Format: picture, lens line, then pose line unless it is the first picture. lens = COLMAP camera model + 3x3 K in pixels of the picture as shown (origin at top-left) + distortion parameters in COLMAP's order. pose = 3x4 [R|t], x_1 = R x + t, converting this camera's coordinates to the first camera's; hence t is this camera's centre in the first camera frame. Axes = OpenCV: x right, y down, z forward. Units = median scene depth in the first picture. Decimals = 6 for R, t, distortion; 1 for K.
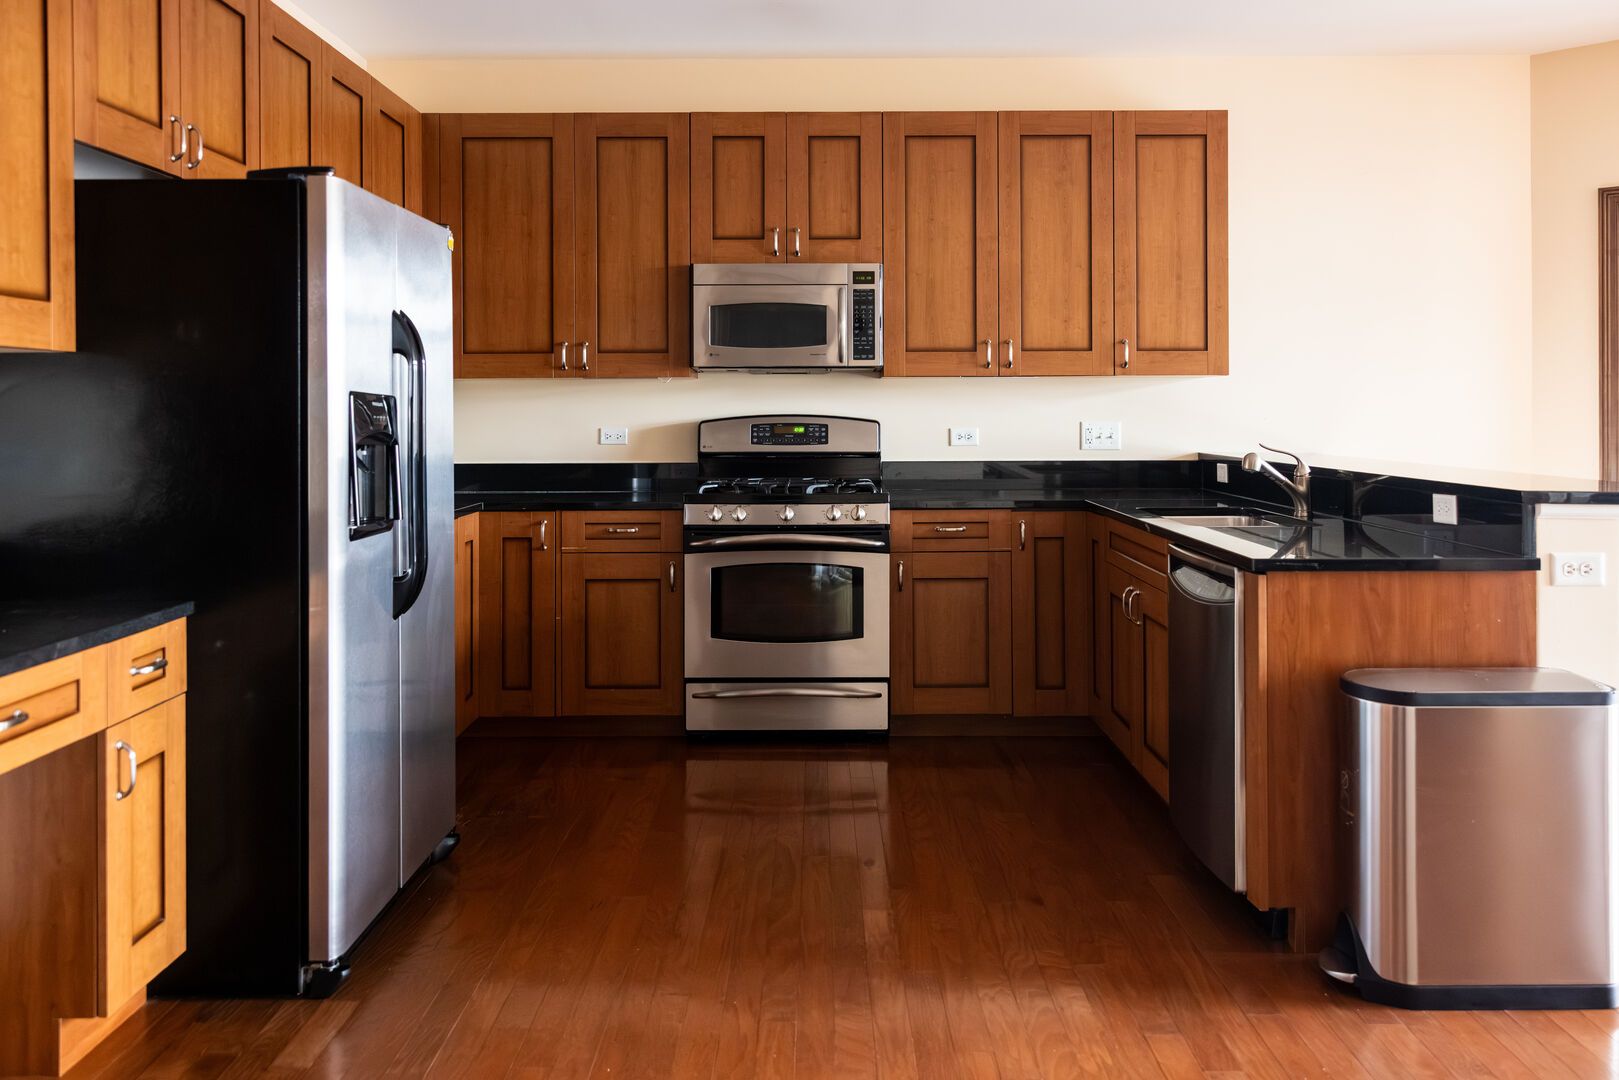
lens RADIAL K [[1293.6, 0, 791.5], [0, 1293.6, 414.5], [0, 0, 1]] dist [0.005292, 0.005439]
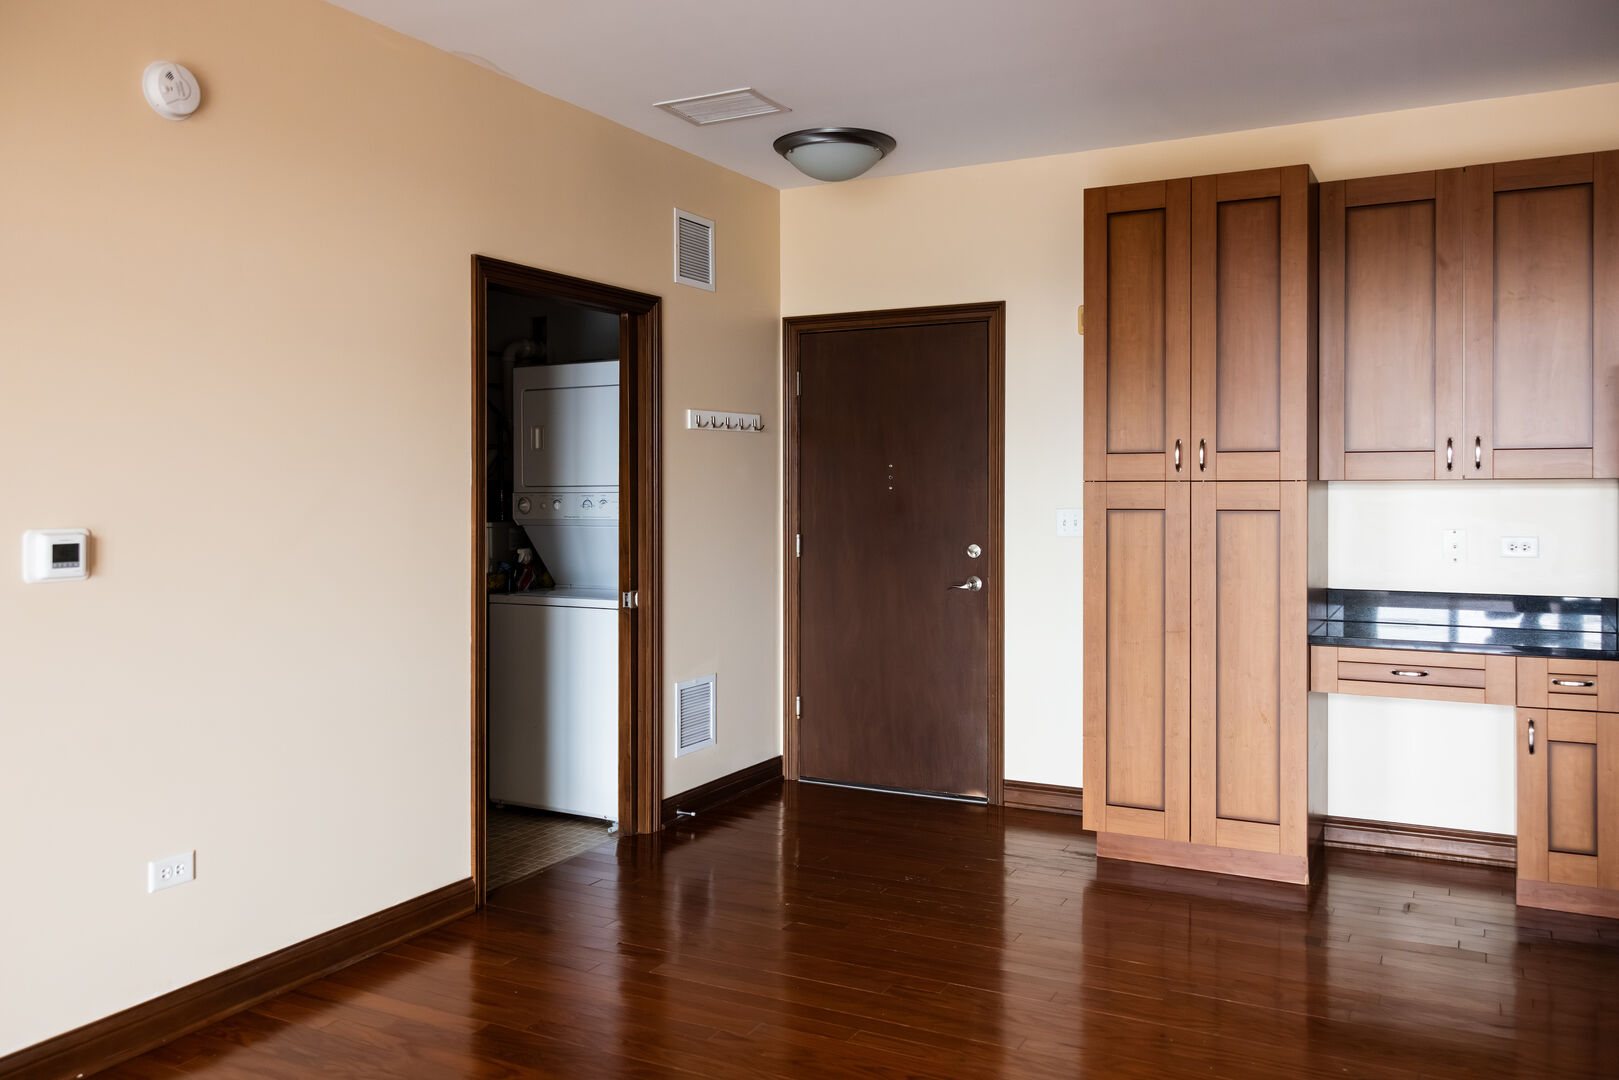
lens RADIAL K [[1282.5, 0, 810.0], [0, 1282.5, 493.3], [0, 0, 1]] dist [-0.004452, -0.001766]
pose [[-0.464160, 0.007516, -0.885719, 0.658467], [0.000231, 0.999965, 0.008365, -0.024129], [0.885751, 0.003678, -0.464146, 0.456125]]
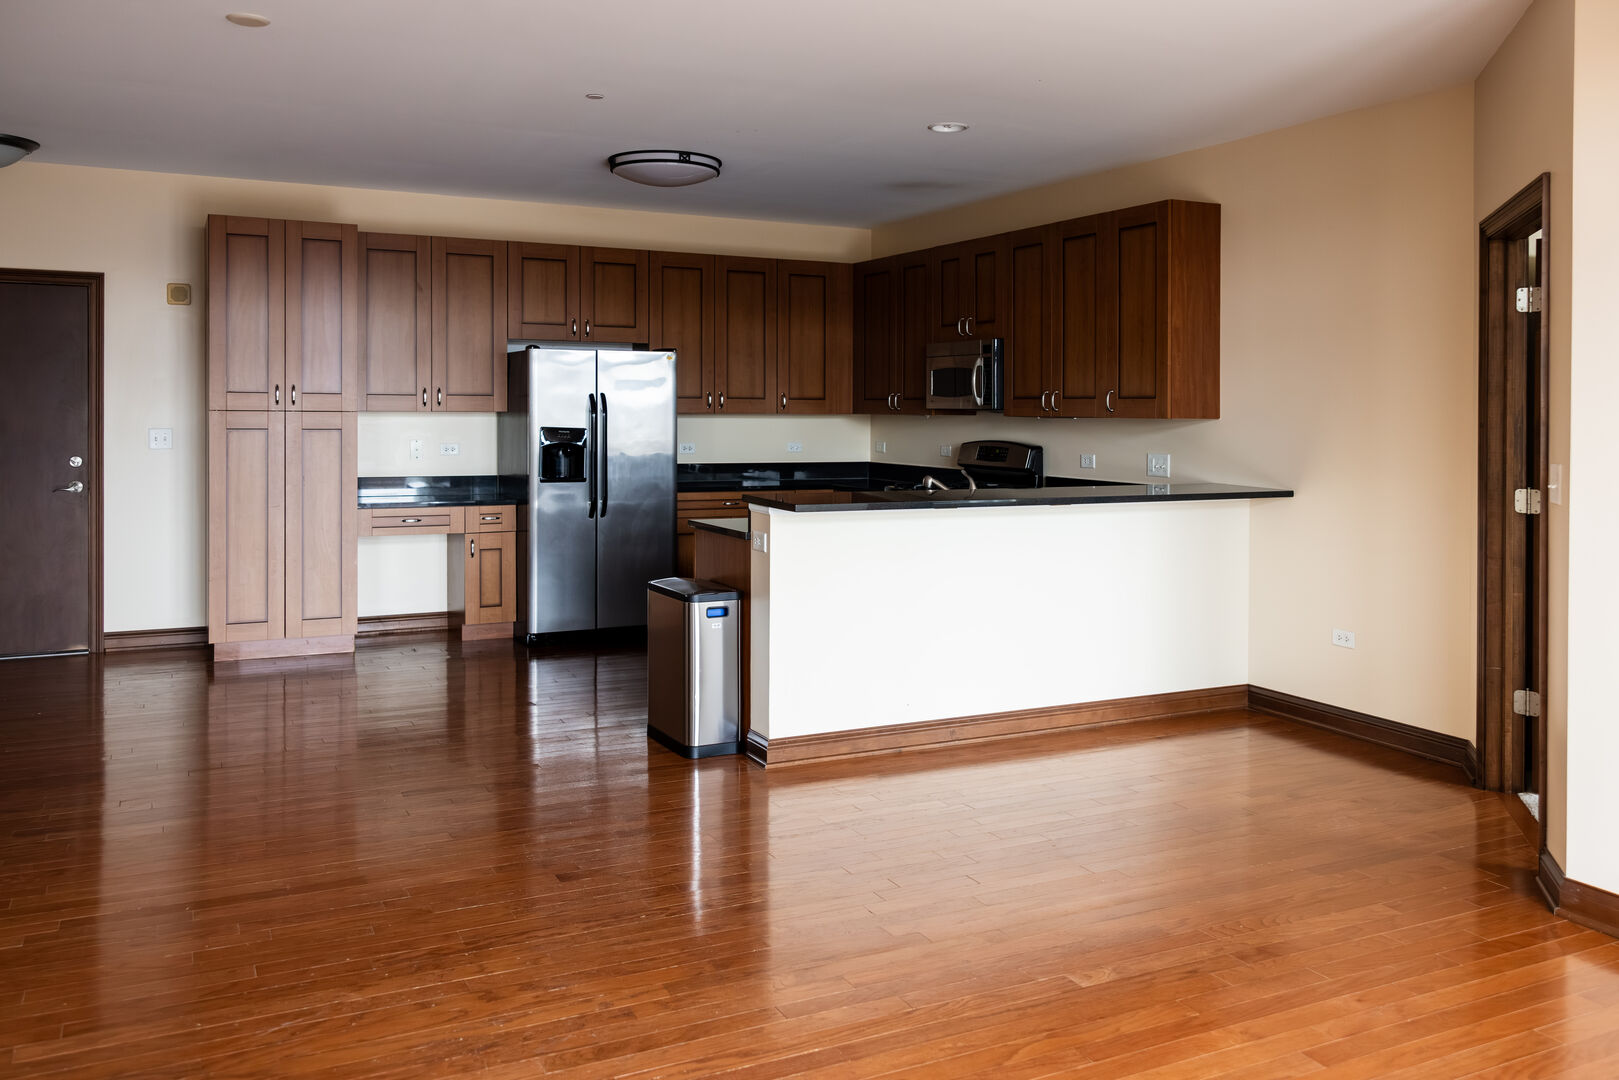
lens RADIAL K [[1292.8, 0, 812.2], [0, 1292.8, 464.4], [0, 0, 1]] dist [0.014638, 0.003631]
pose [[0.454737, 0.043413, -0.889567, 1.273205], [-0.012463, 0.999024, 0.042384, -0.034062], [0.890539, -0.008187, 0.454834, 0.150918]]
